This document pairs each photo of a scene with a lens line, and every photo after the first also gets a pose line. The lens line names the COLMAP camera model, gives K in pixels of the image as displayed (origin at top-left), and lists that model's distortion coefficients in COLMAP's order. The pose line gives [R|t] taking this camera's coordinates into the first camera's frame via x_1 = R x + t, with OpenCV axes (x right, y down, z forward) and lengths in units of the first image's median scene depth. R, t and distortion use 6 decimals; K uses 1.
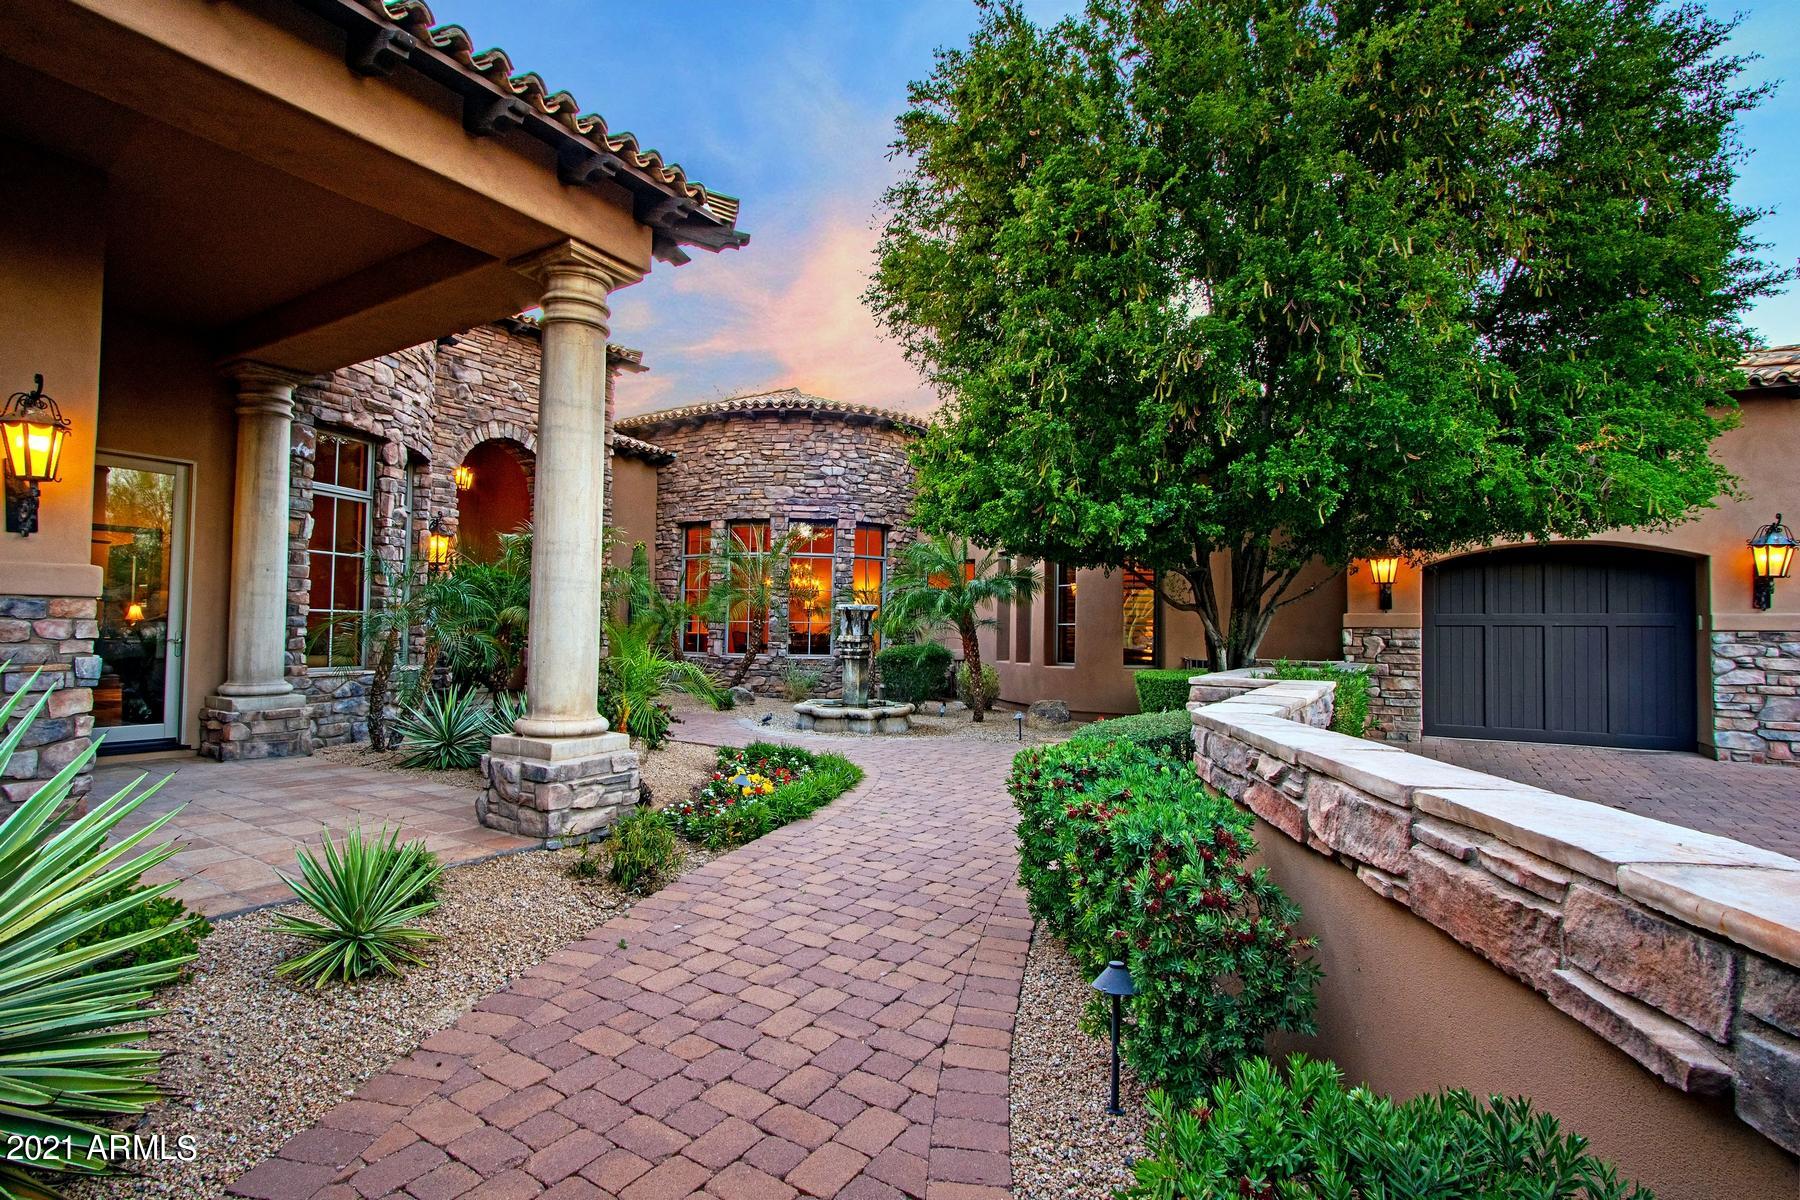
lens RADIAL K [[831.2, 0, 905.4], [0, 831.2, 604.6], [0, 0, 1]] dist [-0.017291, 0.000569]
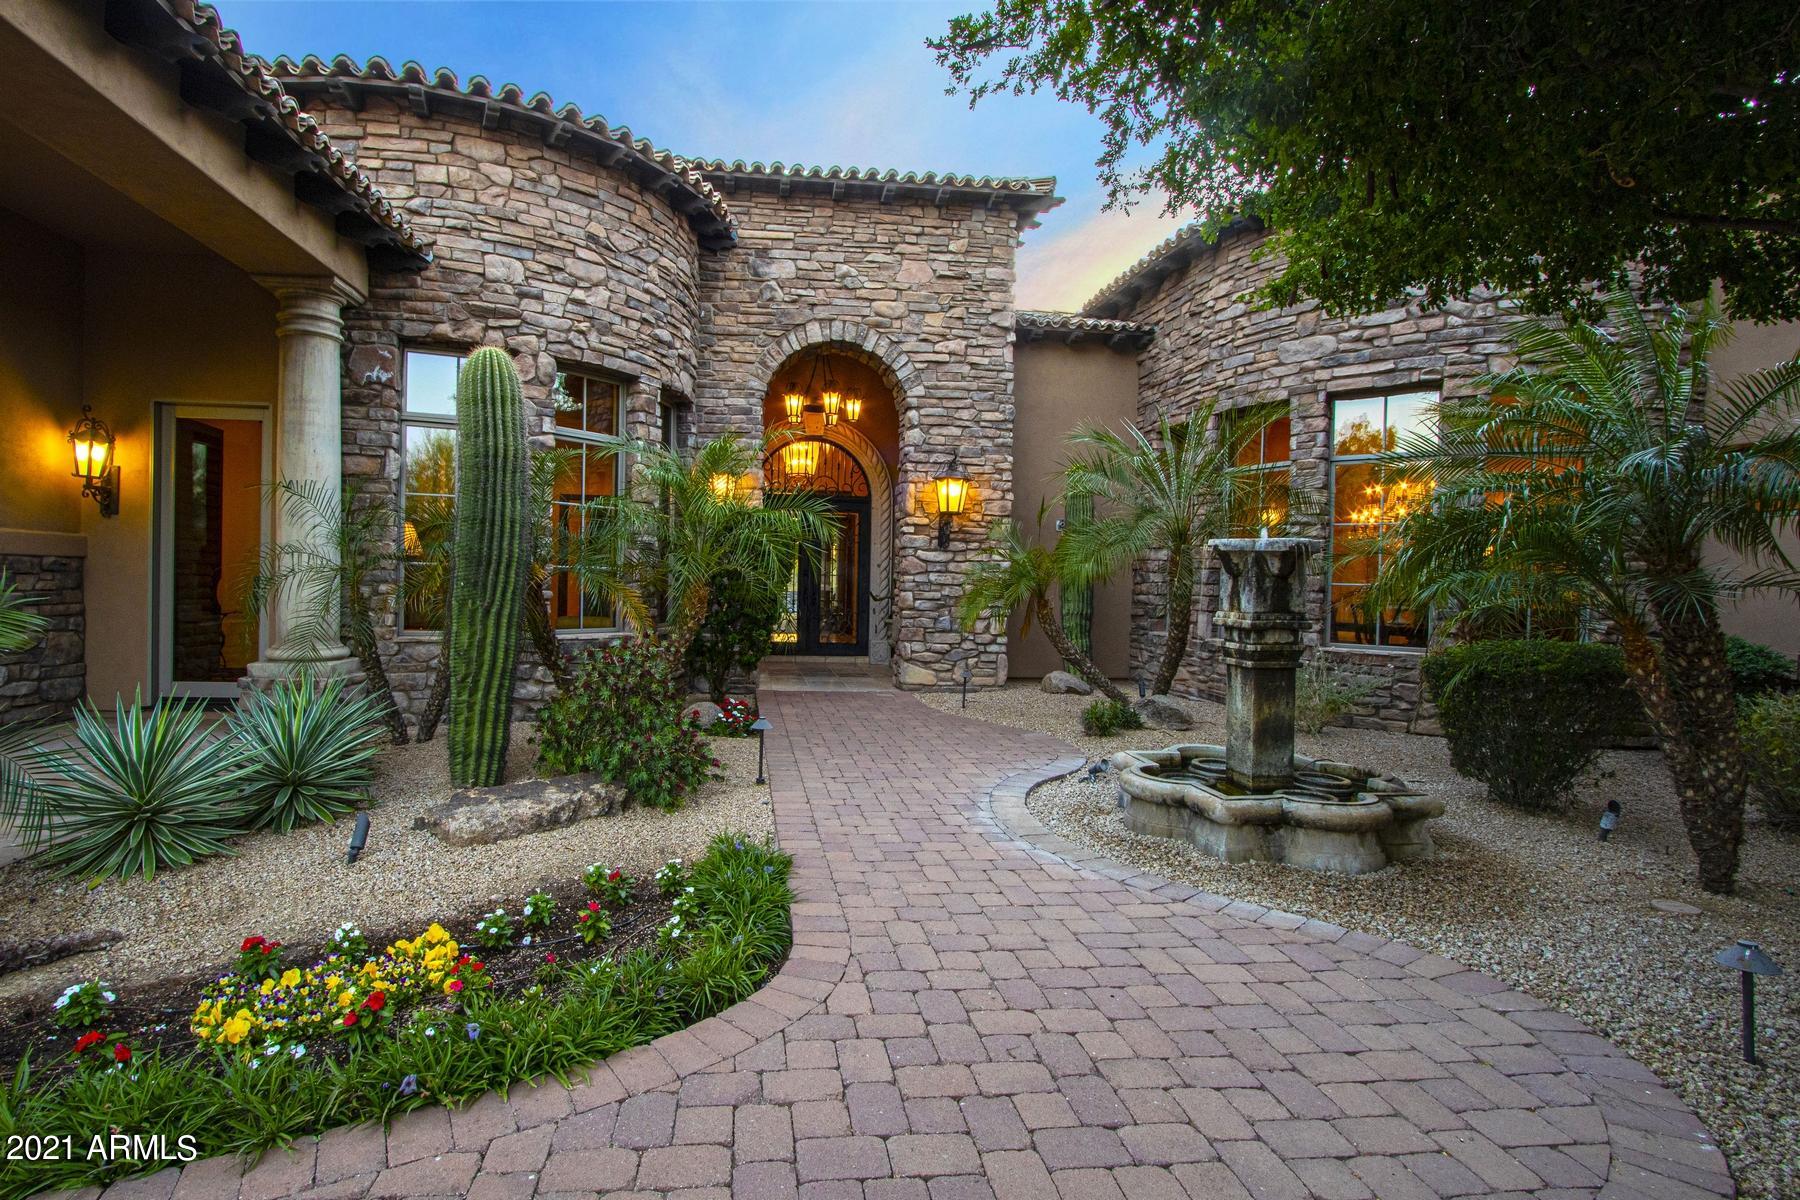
lens RADIAL K [[831.2, 0, 893.7], [0, 831.2, 582.8], [0, 0, 1]] dist [-0.017291, 0.000569]
pose [[0.584718, 0.001374, -0.811236, 0.176415], [0.009890, 0.999912, 0.008822, 0.016454], [0.811177, -0.013182, 0.584653, 0.605915]]
